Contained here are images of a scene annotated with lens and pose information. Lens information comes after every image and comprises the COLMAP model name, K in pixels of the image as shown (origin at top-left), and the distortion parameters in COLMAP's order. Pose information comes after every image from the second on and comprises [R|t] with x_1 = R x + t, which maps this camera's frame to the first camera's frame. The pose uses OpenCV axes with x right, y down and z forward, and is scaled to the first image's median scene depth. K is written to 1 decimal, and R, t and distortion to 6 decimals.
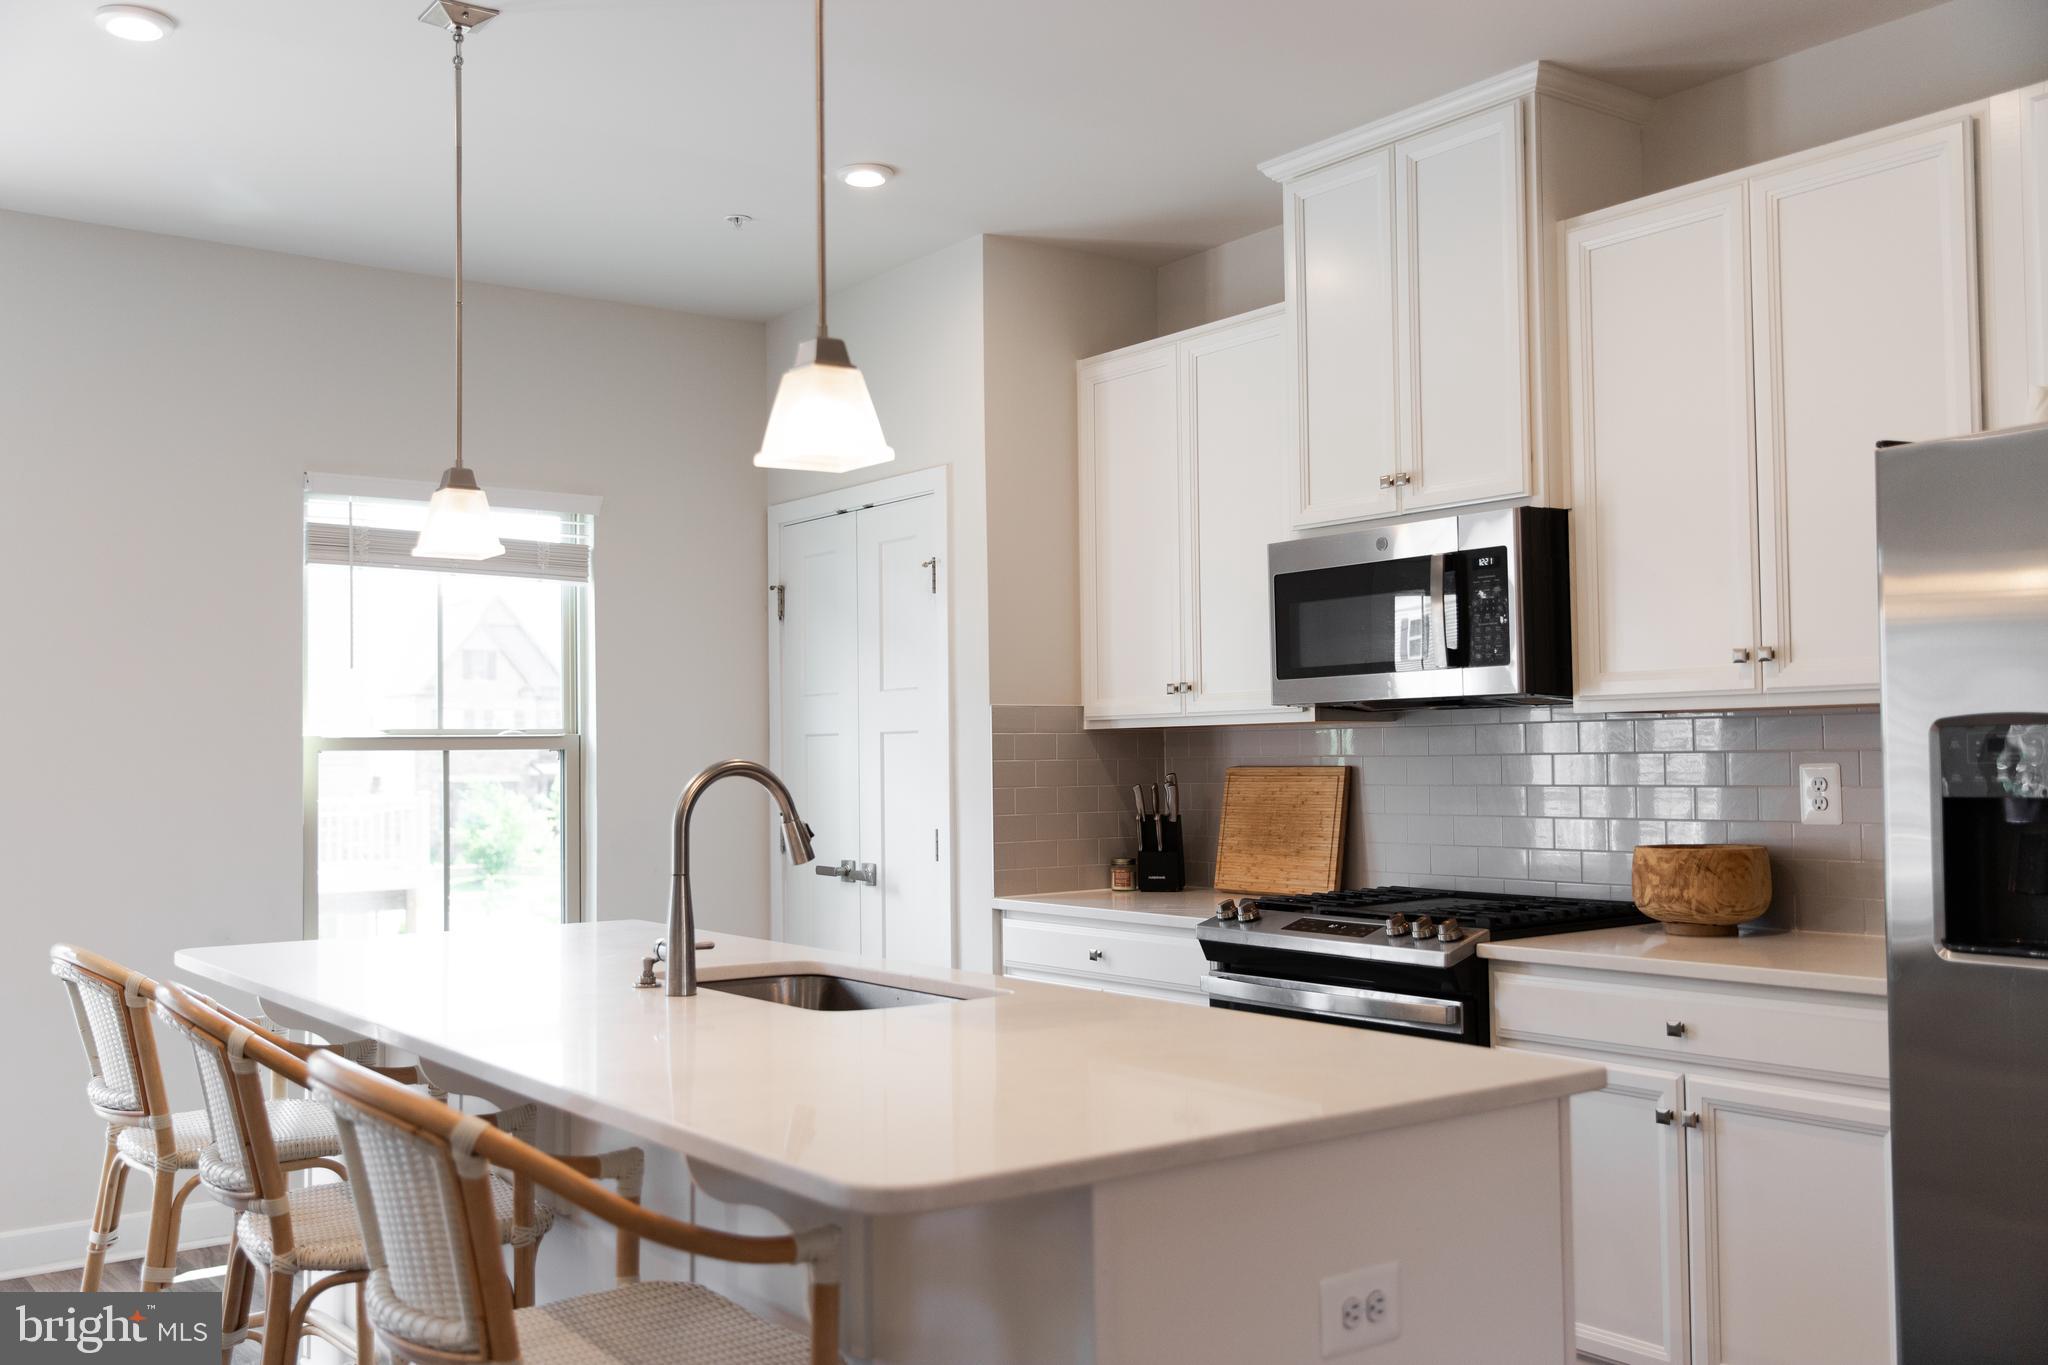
lens RADIAL K [[1854.5, 0, 1028.6], [0, 1854.5, 691.0], [0, 0, 1]] dist [-0.004941, 0.000000]
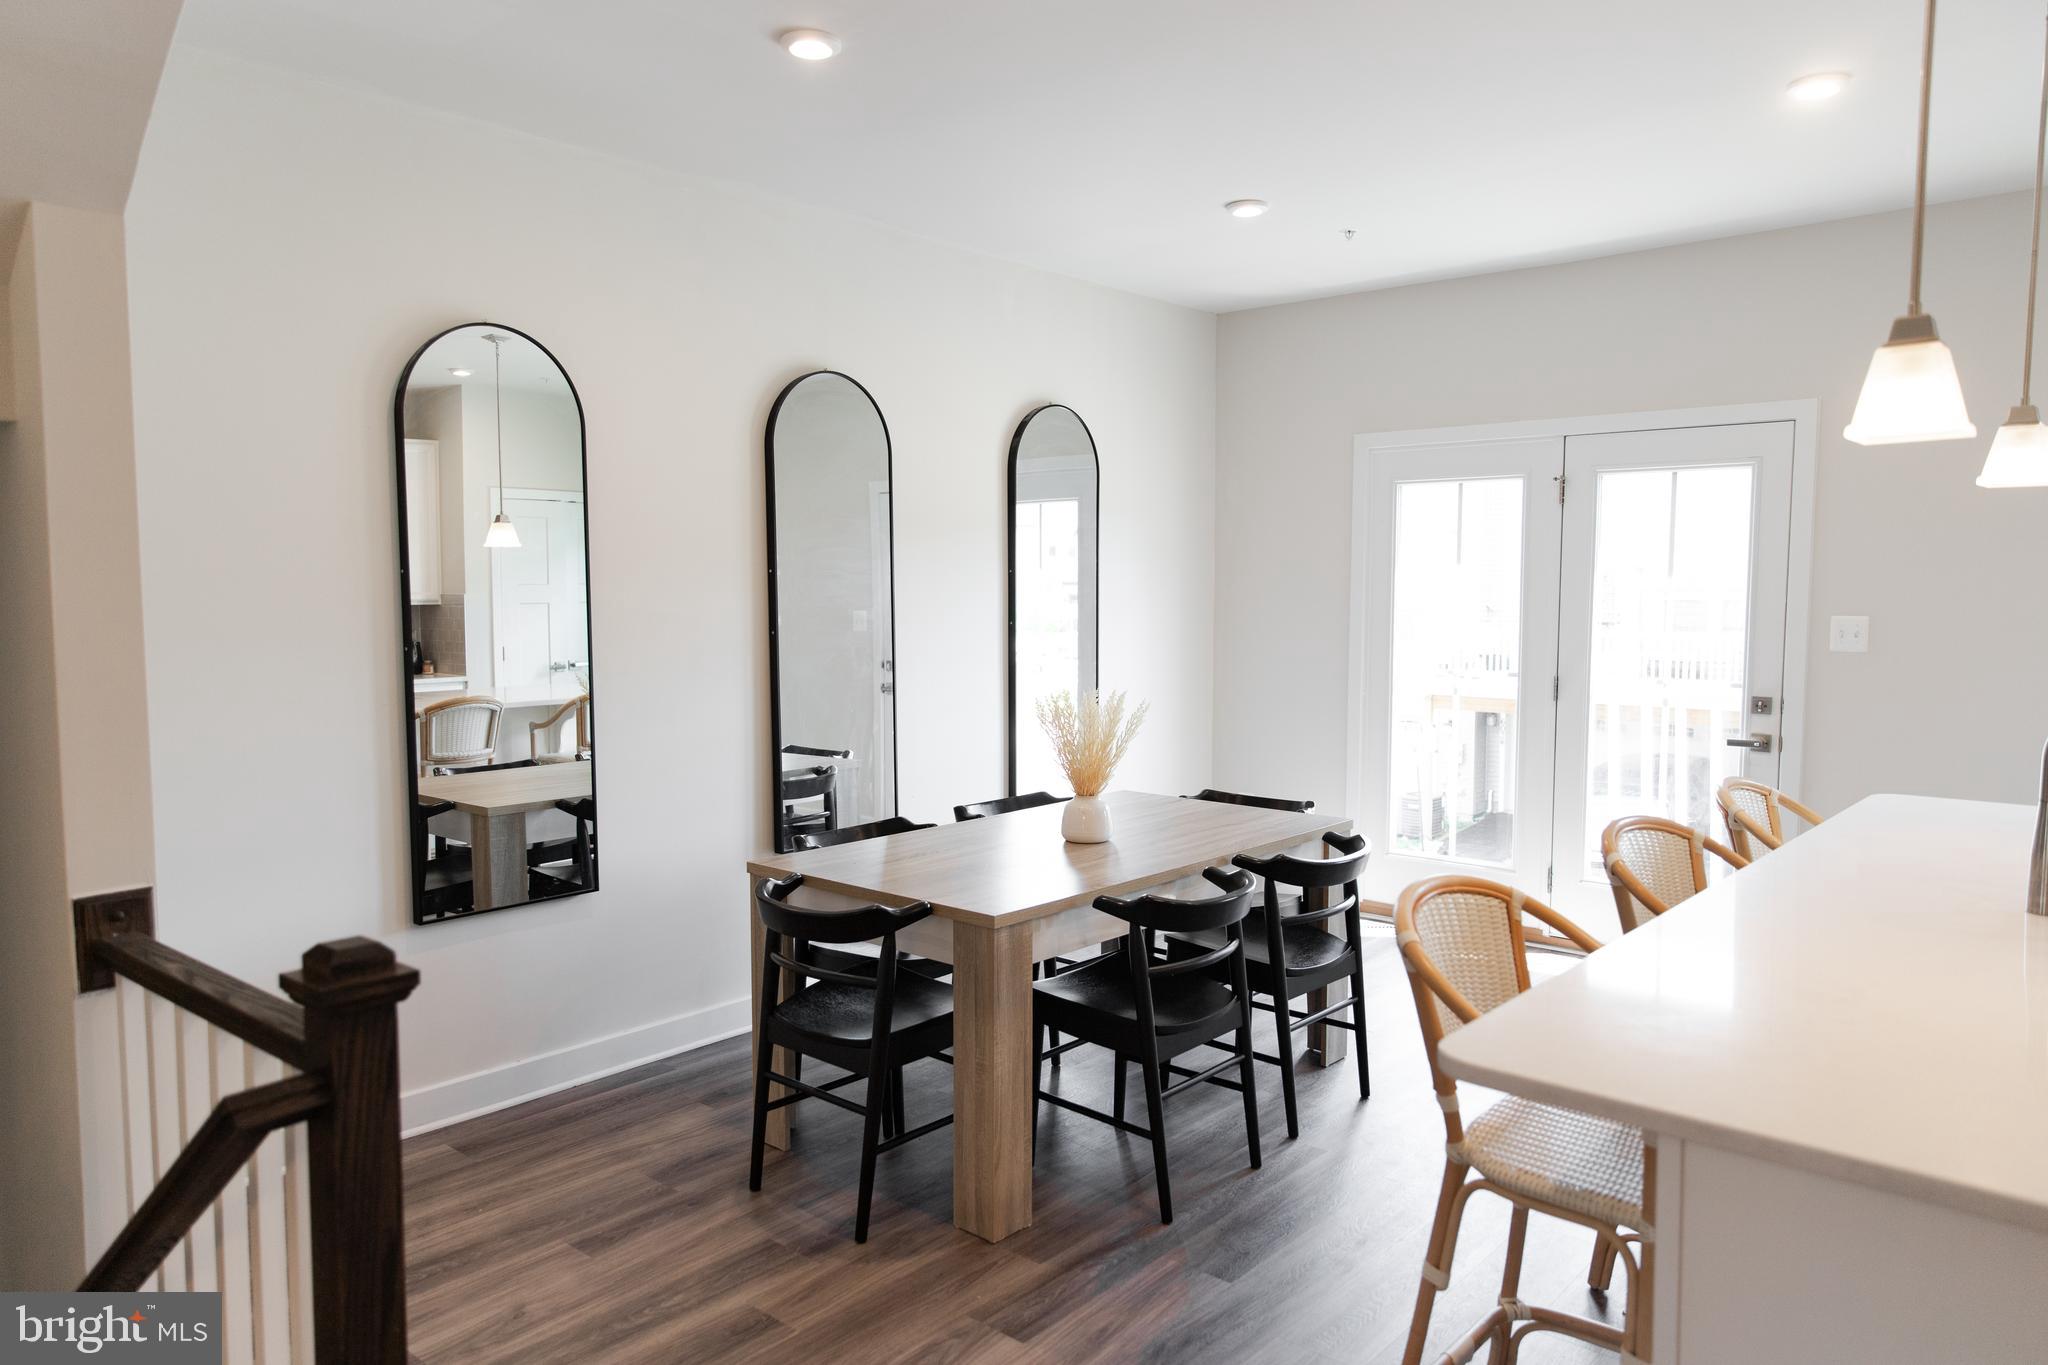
lens RADIAL K [[1367.9, 0, 1019.6], [0, 1367.9, 691.6], [0, 0, 1]] dist [0.014377, -0.005785]
pose [[0.199912, 0.088025, -0.975852, 0.279569], [0.034088, 0.994729, 0.096711, -0.035530], [0.979221, -0.052599, 0.195858, 0.170537]]
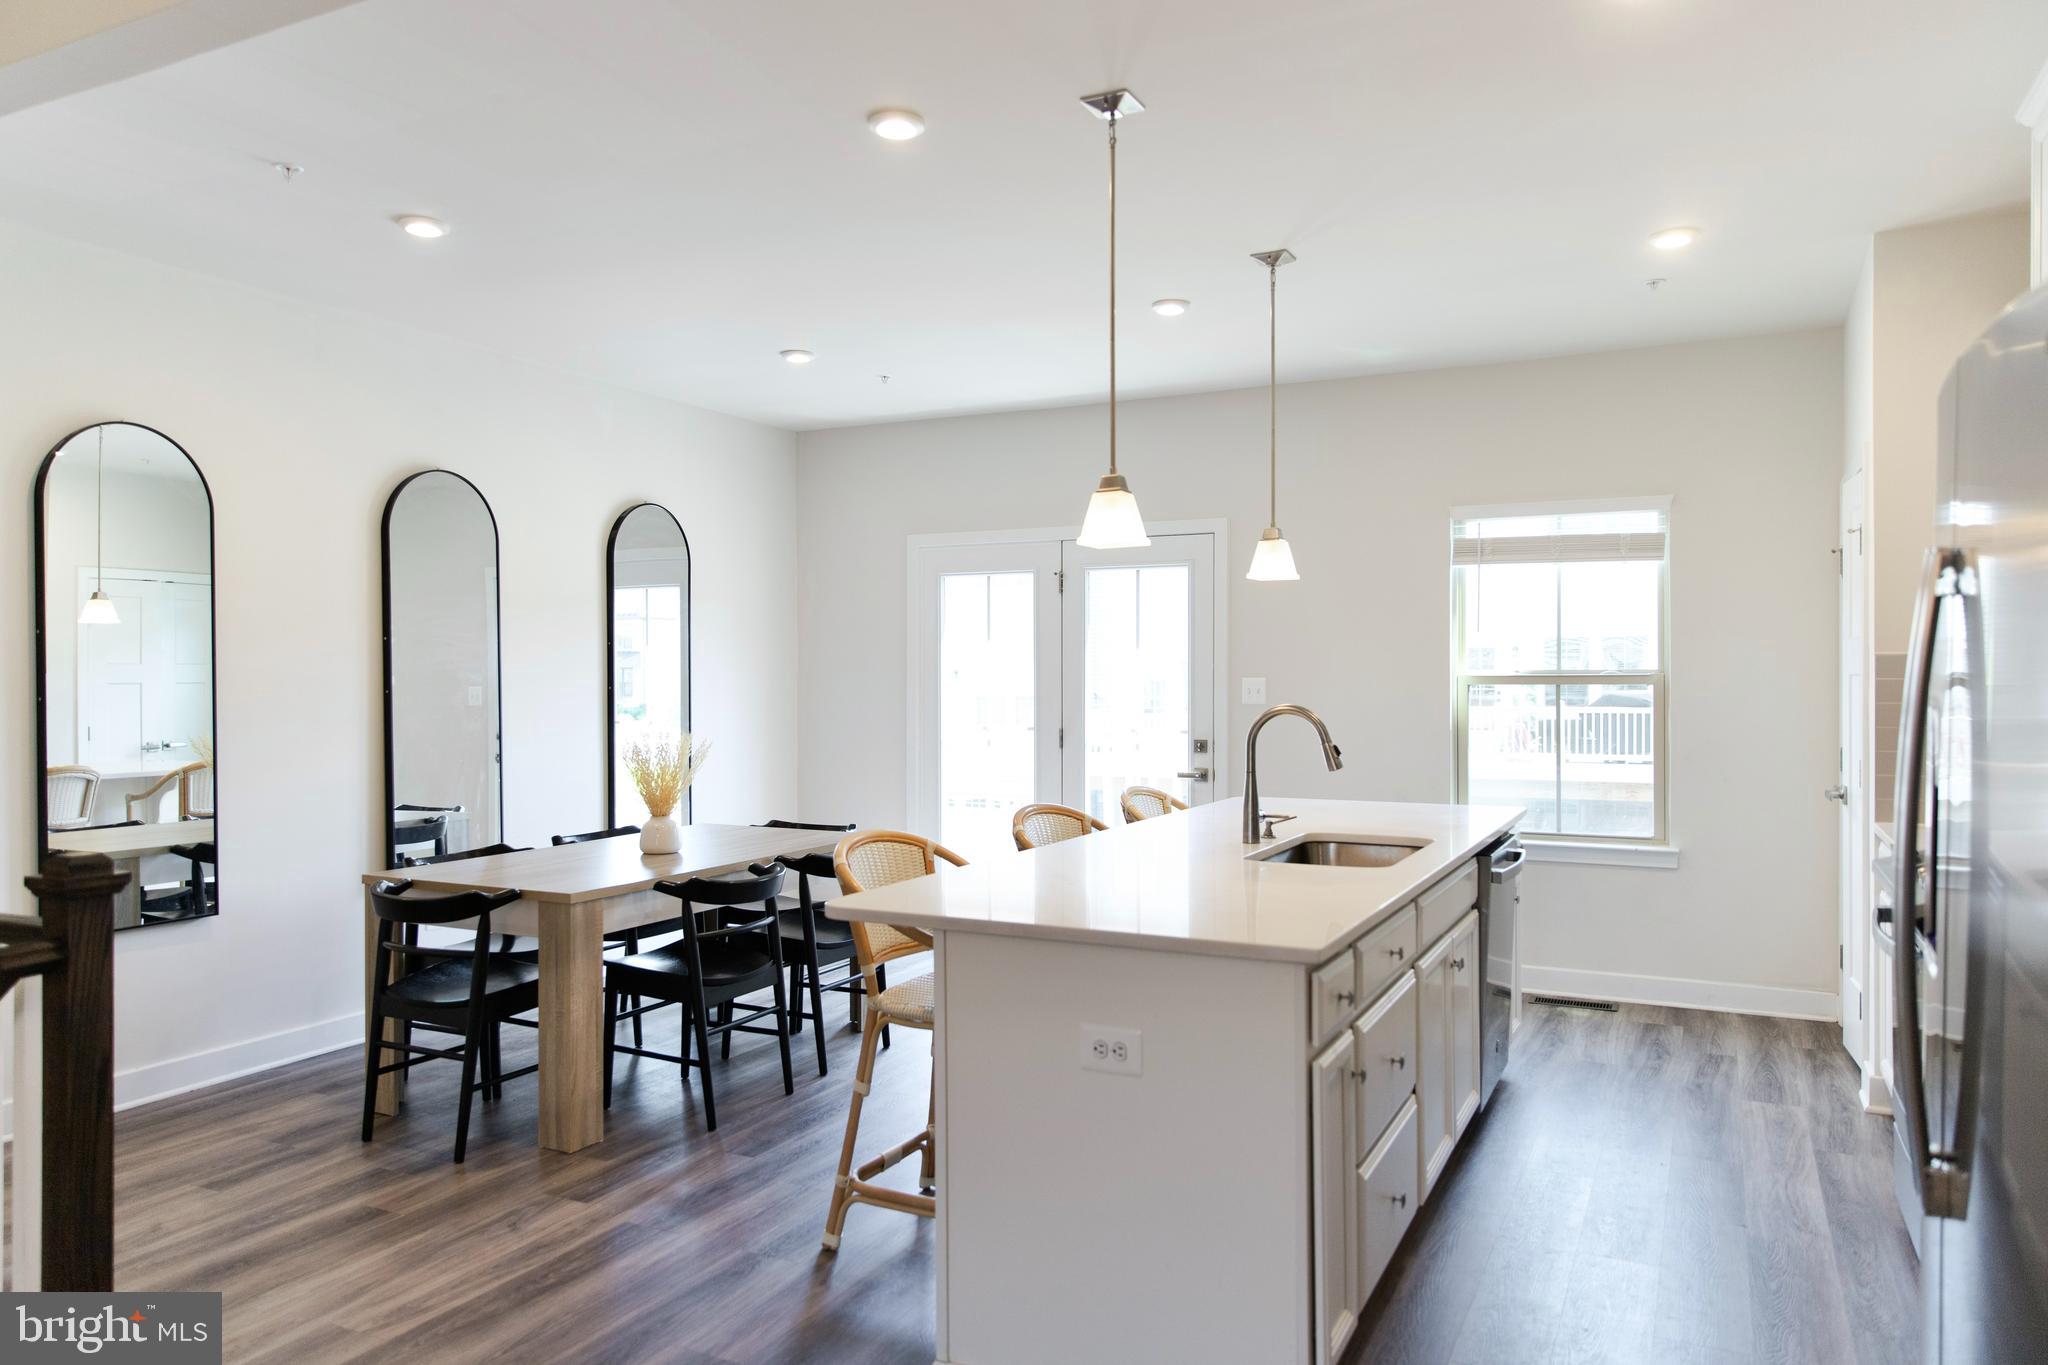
lens RADIAL K [[1367.9, 0, 1016.4], [0, 1367.9, 689.4], [0, 0, 1]] dist [0.014377, -0.005785]
pose [[0.438940, 0.017308, -0.898350, 0.516285], [0.030204, 0.998965, 0.034004, -0.015210], [0.898008, -0.042059, 0.437963, 0.162839]]
